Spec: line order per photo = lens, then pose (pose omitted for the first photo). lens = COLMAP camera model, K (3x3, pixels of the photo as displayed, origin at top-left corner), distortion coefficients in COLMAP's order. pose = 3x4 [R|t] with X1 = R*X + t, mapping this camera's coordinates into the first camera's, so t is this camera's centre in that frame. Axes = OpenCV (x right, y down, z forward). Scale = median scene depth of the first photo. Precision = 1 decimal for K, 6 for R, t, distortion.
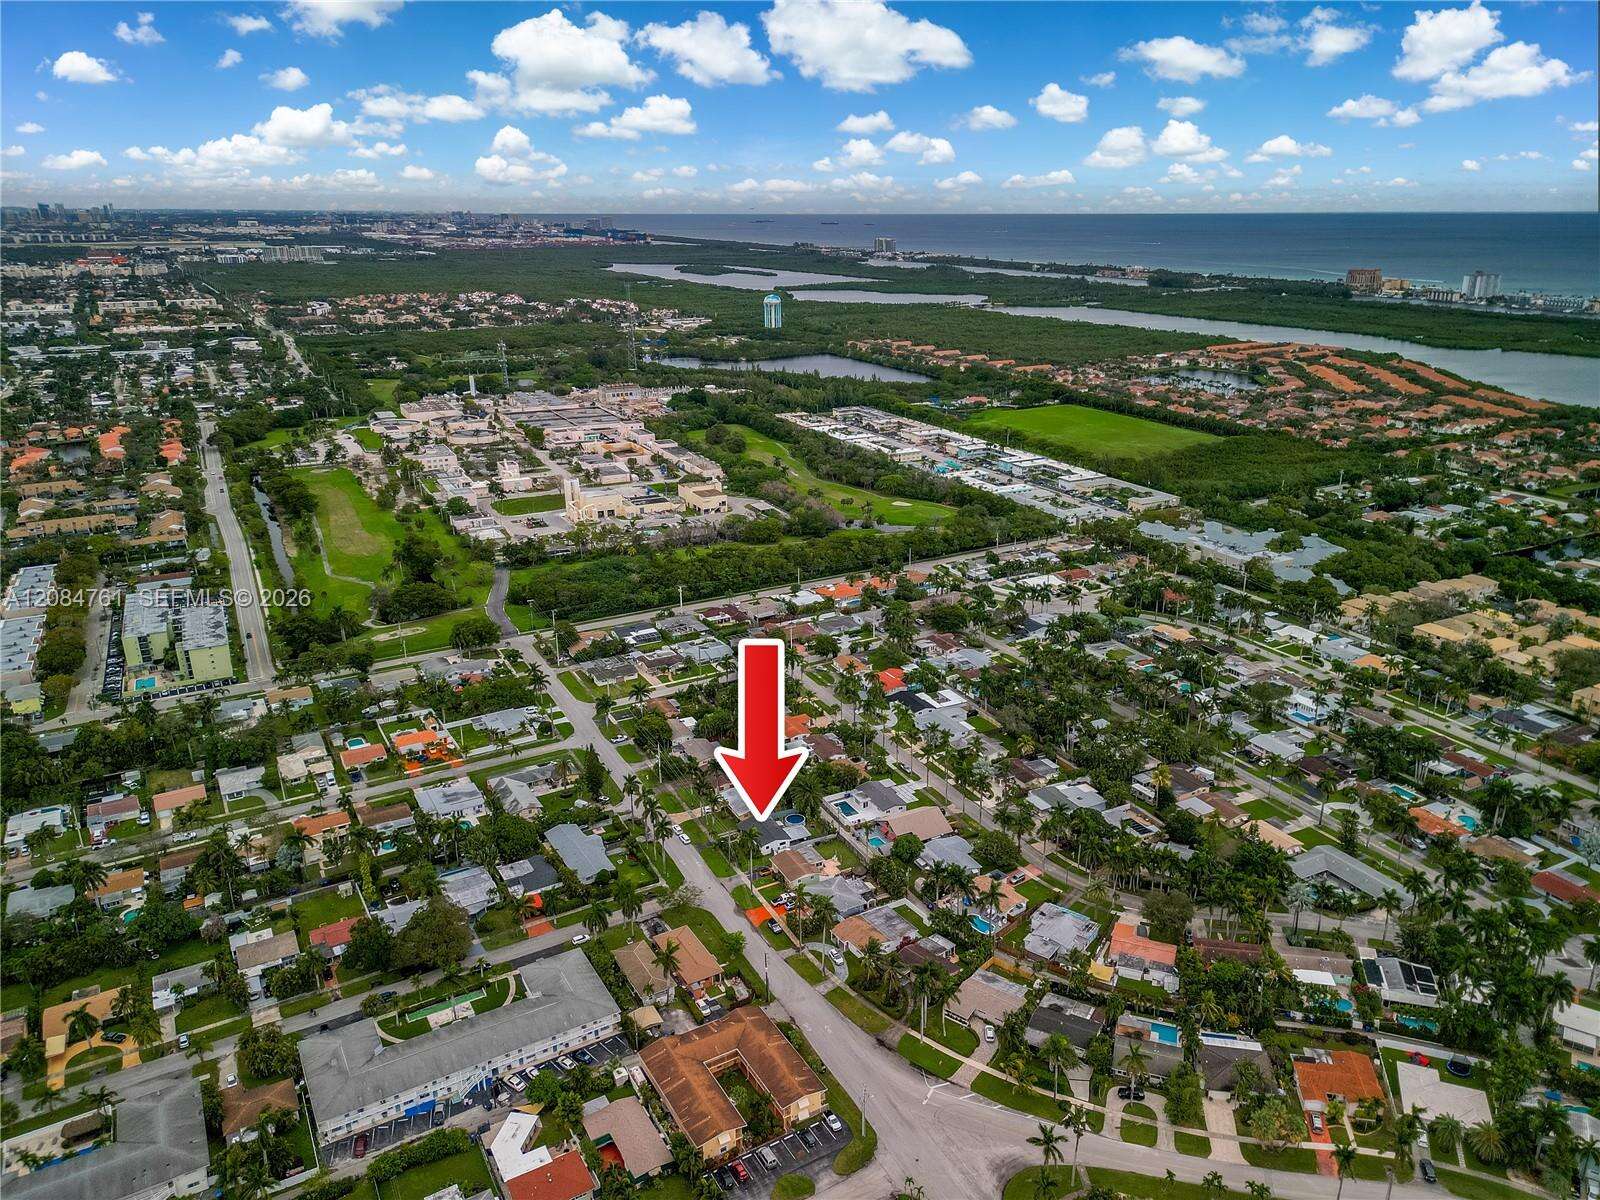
lens RADIAL K [[1114.3, 0, 804.7], [0, 1114.3, 600.3], [0, 0, 1]] dist [0.076849, -0.069312]
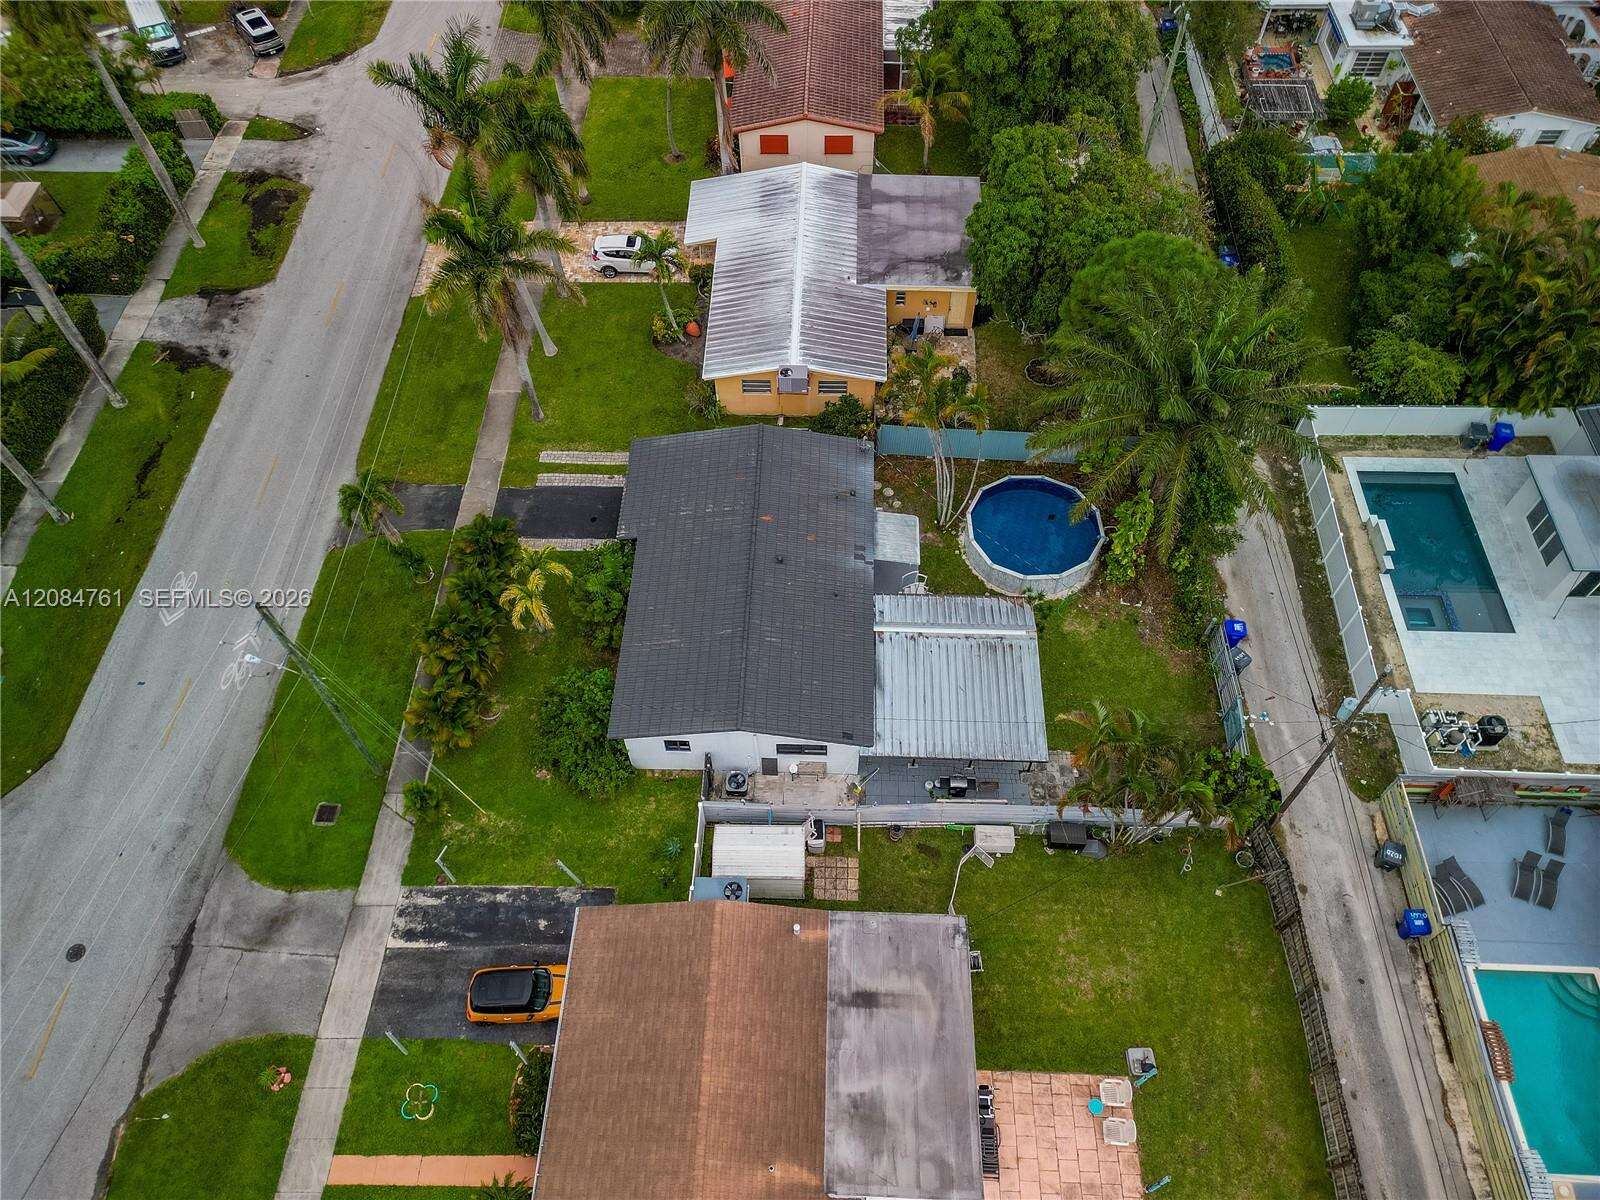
lens RADIAL K [[1114.3, 0, 804.7], [0, 1114.3, 600.3], [0, 0, 1]] dist [0.076849, -0.069312]
pose [[0.874947, 0.399646, -0.273408, 0.006327], [-0.155790, 0.766948, 0.622511, 0.083029], [0.458473, -0.502070, 0.733299, 0.622552]]
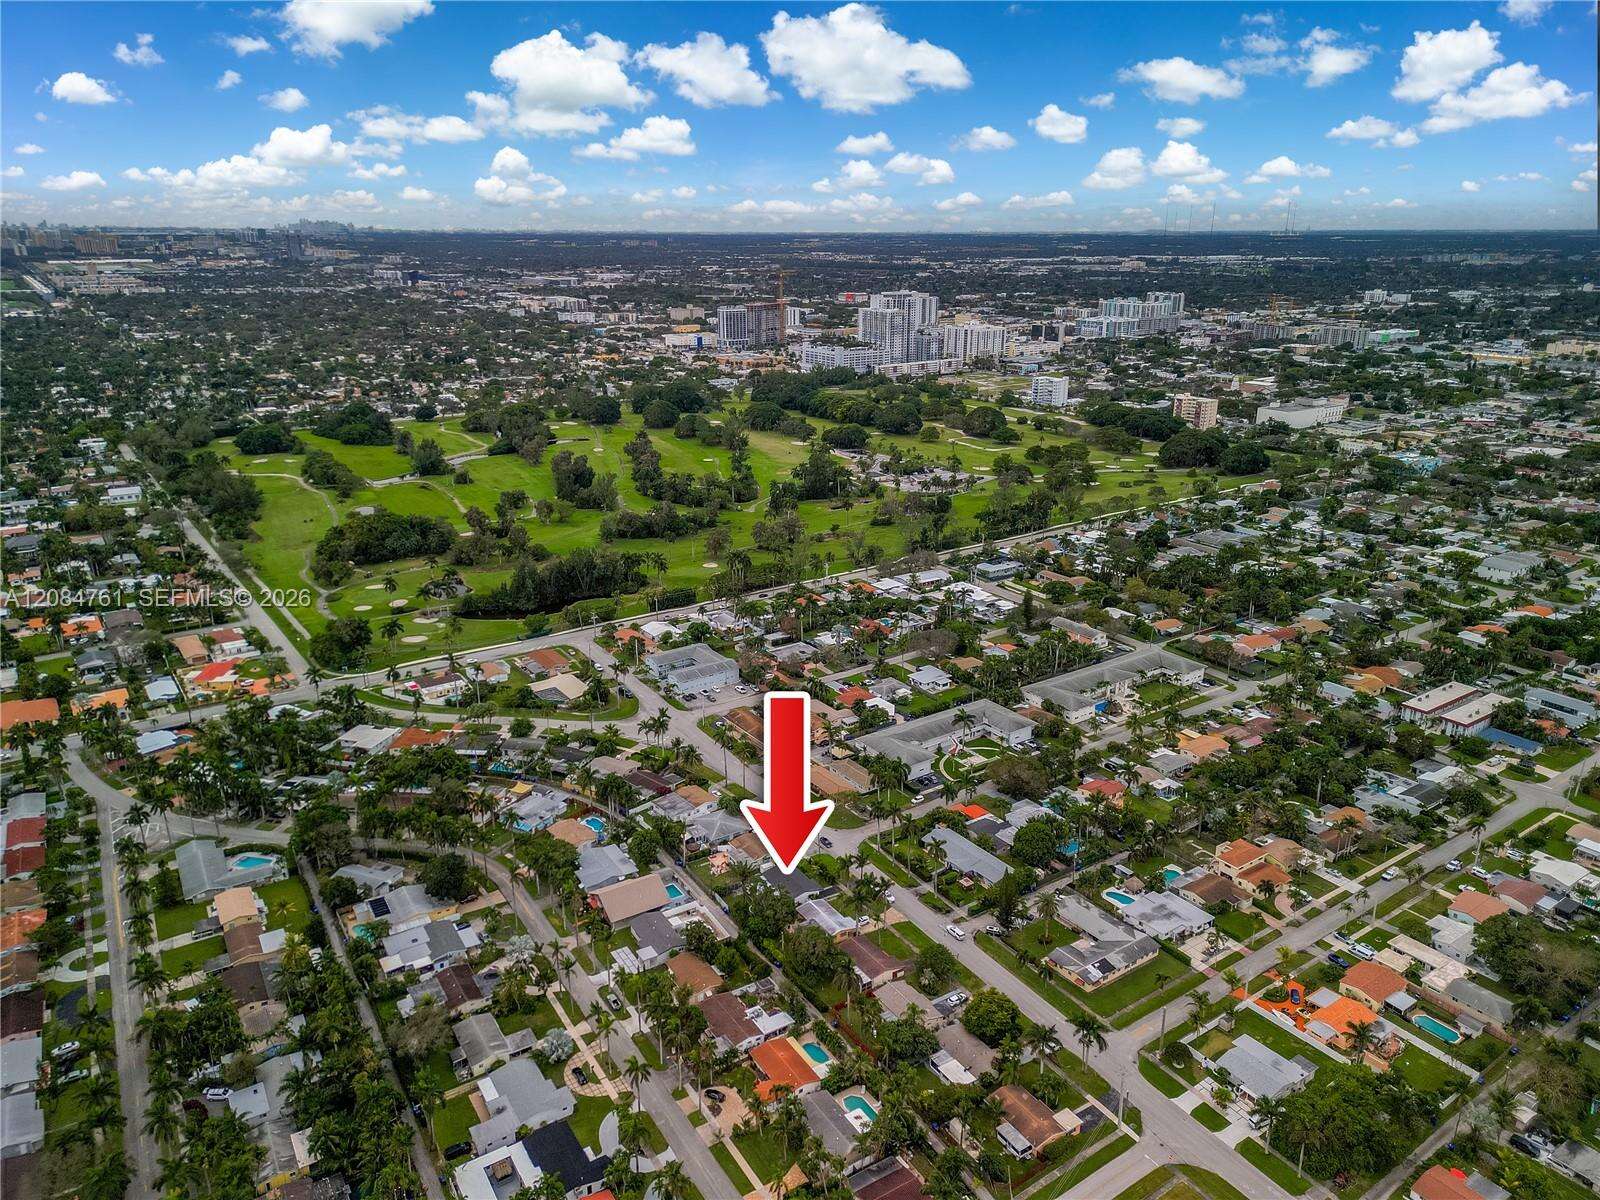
lens RADIAL K [[1124.7, 0, 800.0], [0, 1124.7, 600.0], [0, 0, 1]] dist [0.085191, -0.081307]
pose [[-0.994603, 0.030582, -0.099142, 0.028211], [-0.035884, 0.795199, 0.605286, -0.392207], [0.097349, 0.605577, -0.789810, 1.119213]]
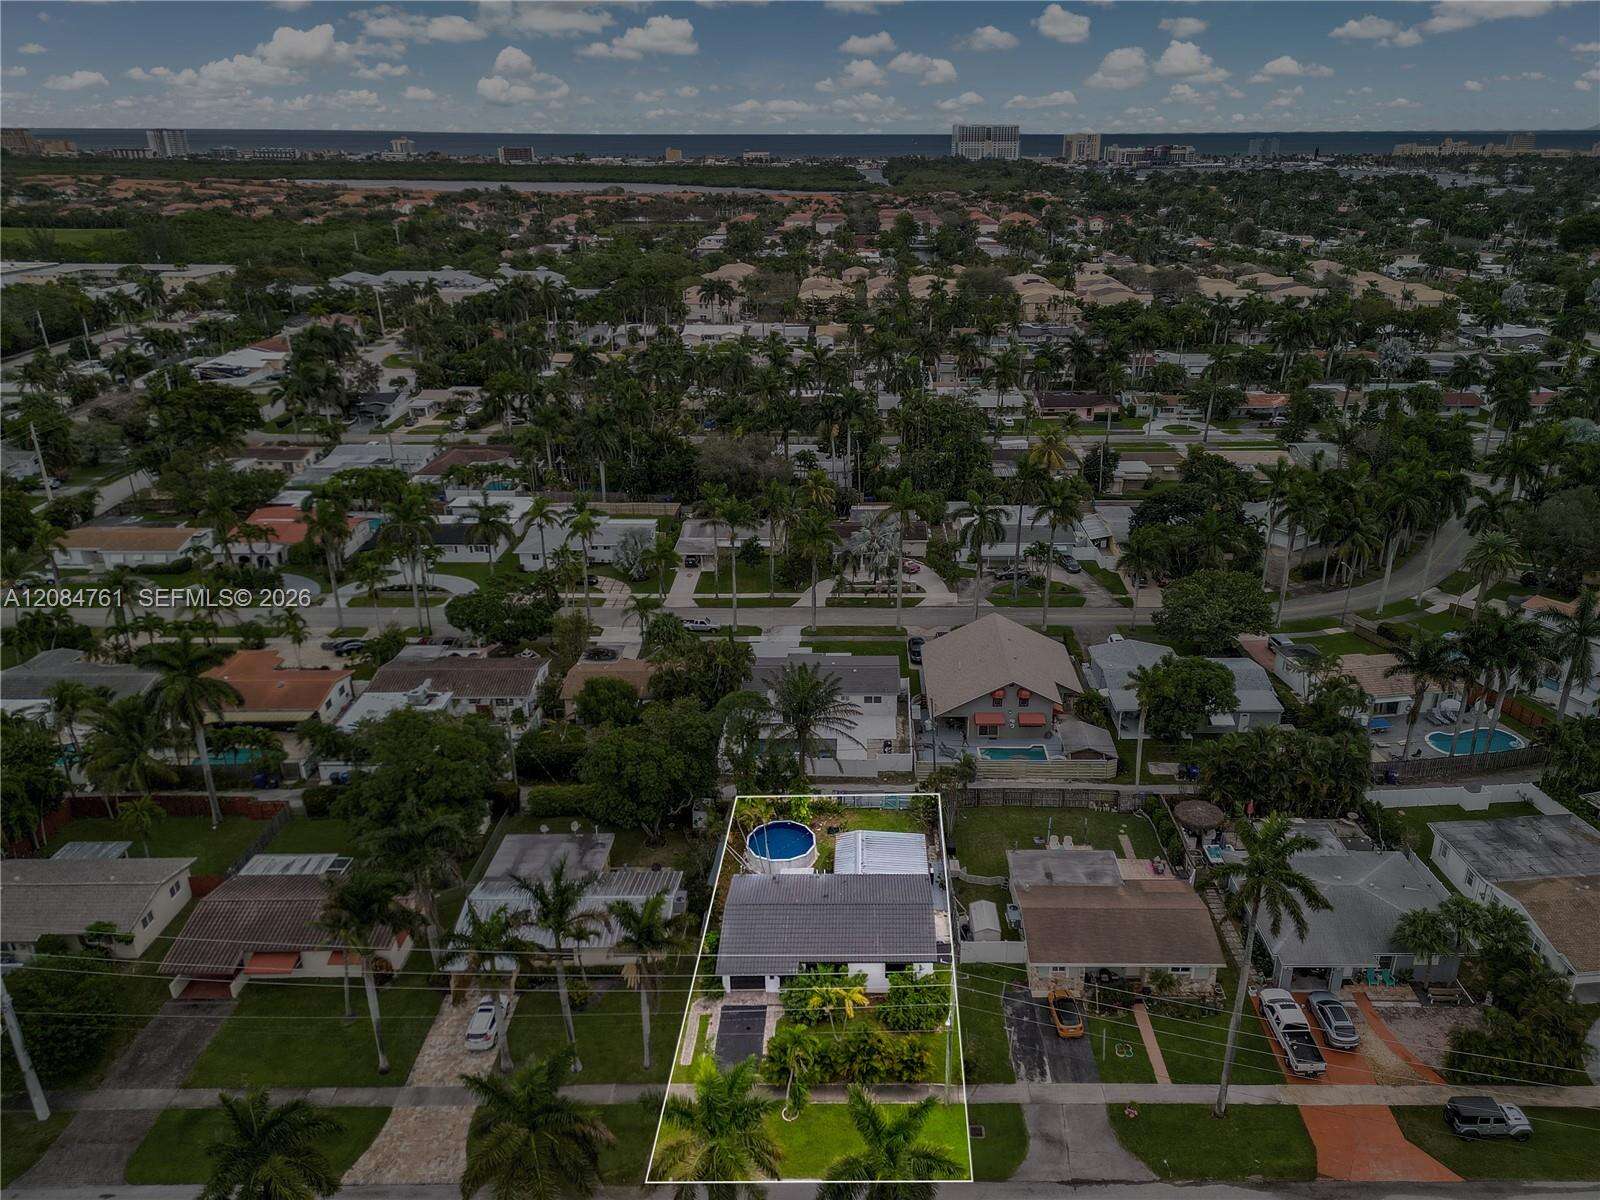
lens RADIAL K [[1130.5, 0, 861.2], [0, 1130.5, 635.4], [0, 0, 1]] dist [0.082162, -0.067881]
pose [[0.456674, -0.353332, 0.816459, -0.152165], [0.283555, 0.927692, 0.242868, 0.060483], [-0.843235, 0.120600, 0.523842, 0.590834]]
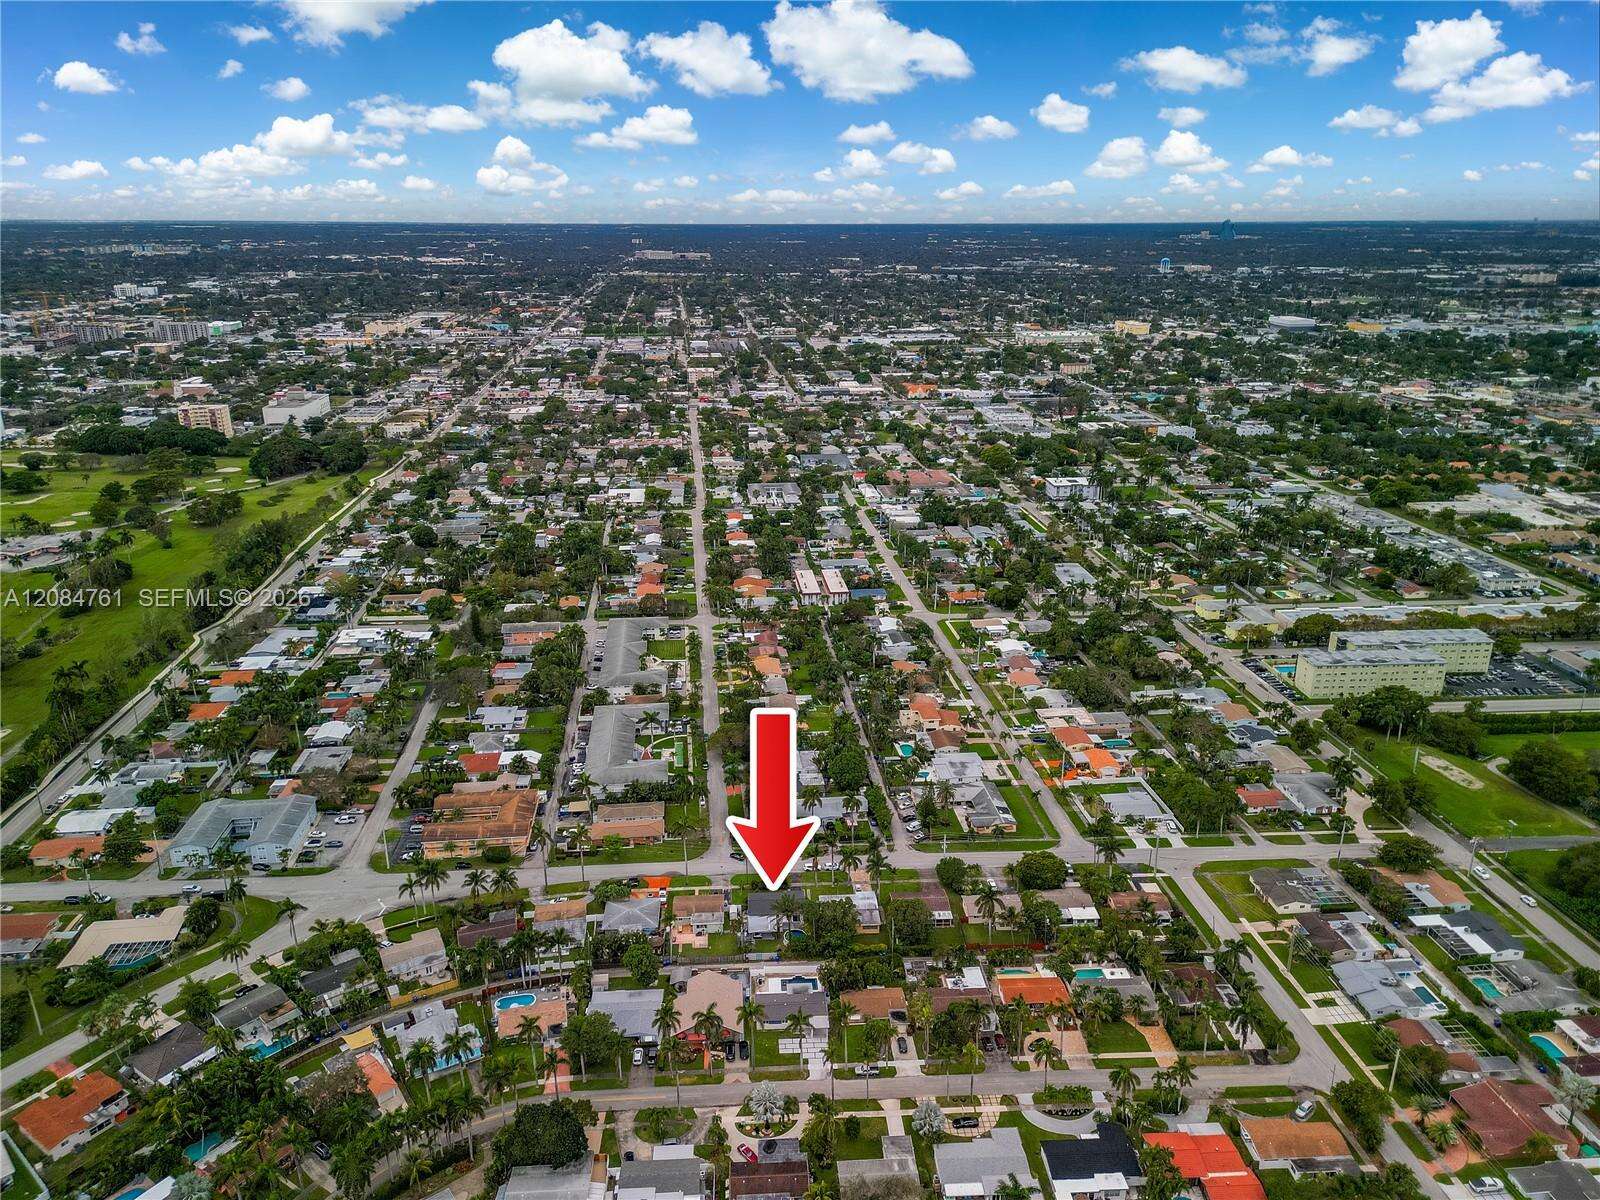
lens RADIAL K [[1114.3, 0, 804.7], [0, 1114.3, 600.3], [0, 0, 1]] dist [0.076849, -0.069312]
pose [[-0.399332, 0.297751, -0.867109, 0.470335], [-0.295761, 0.853389, 0.429247, -0.283144], [0.867790, 0.427869, -0.252723, 0.794599]]
